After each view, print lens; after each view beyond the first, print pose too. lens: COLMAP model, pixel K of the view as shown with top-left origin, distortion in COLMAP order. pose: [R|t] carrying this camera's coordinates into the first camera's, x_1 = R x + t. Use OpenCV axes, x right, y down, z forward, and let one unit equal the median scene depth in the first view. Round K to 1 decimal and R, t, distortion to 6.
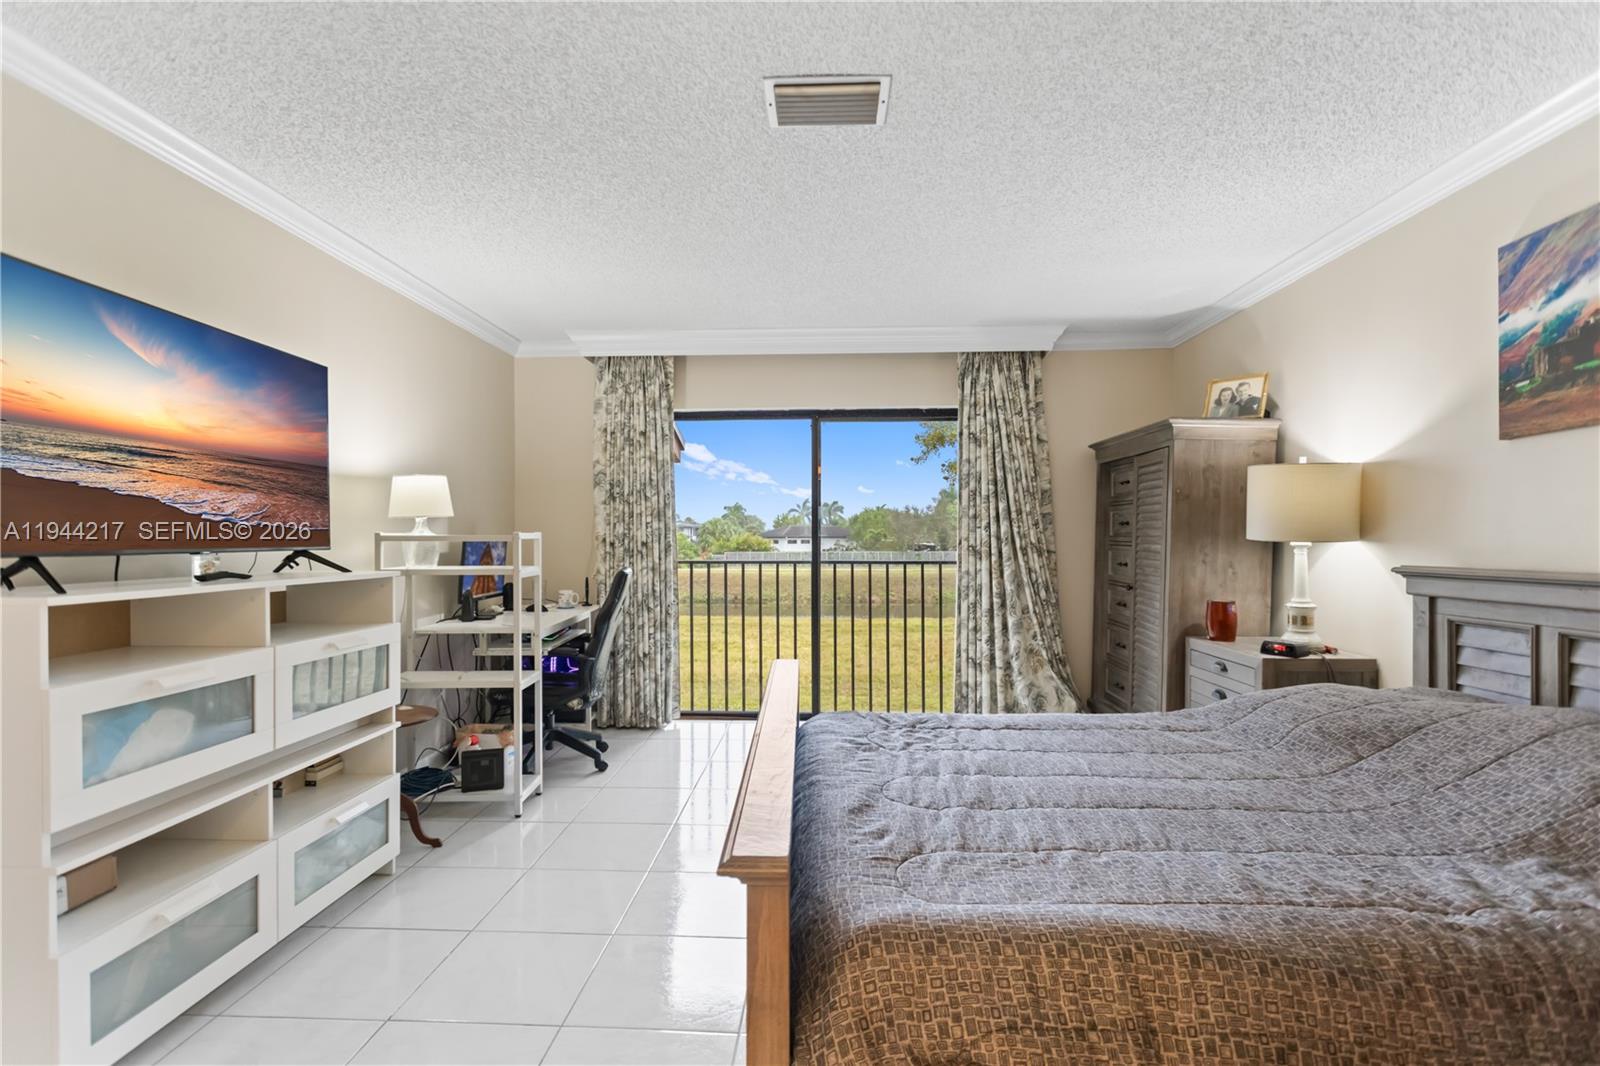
lens RADIAL K [[756.6, 0, 820.4], [0, 756.6, 612.0], [0, 0, 1]] dist [0.004300, 0.001019]
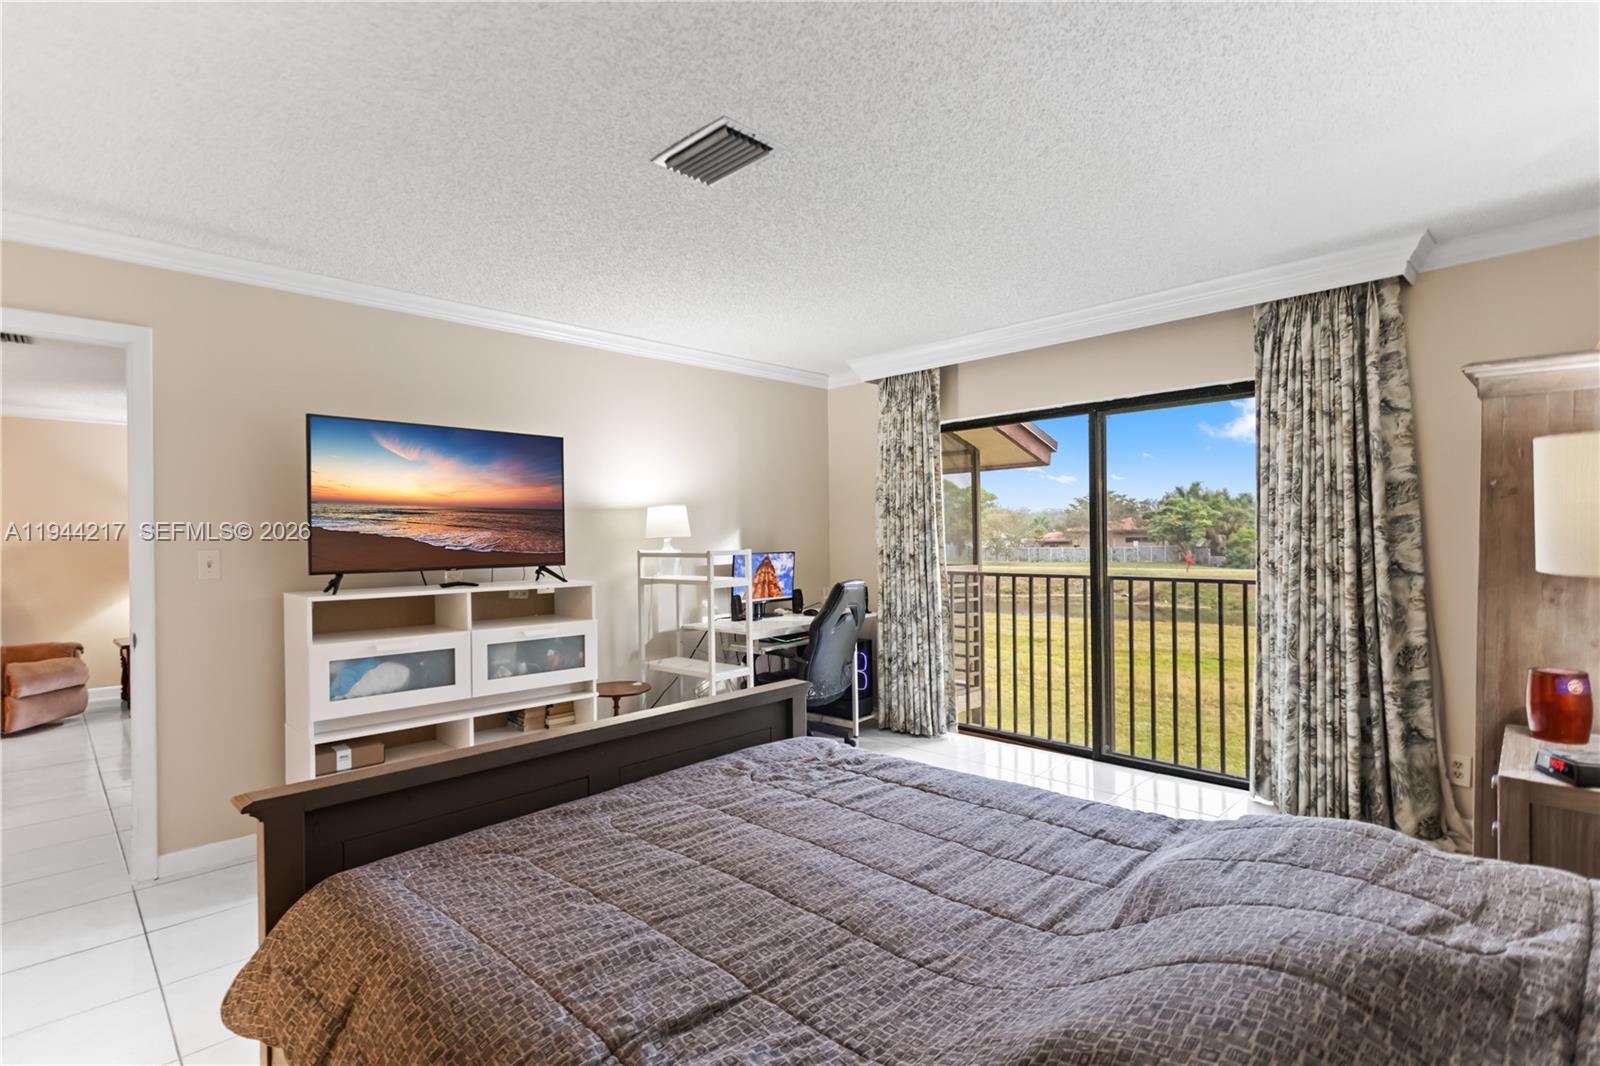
lens RADIAL K [[775.2, 0, 805.3], [0, 775.2, 620.7], [0, 0, 1]] dist [-0.000414, 0.000277]
pose [[0.735629, 0.065664, -0.674195, 0.395286], [-0.057267, 0.997756, 0.034693, -0.032269], [0.674960, 0.013089, 0.737738, 0.137019]]
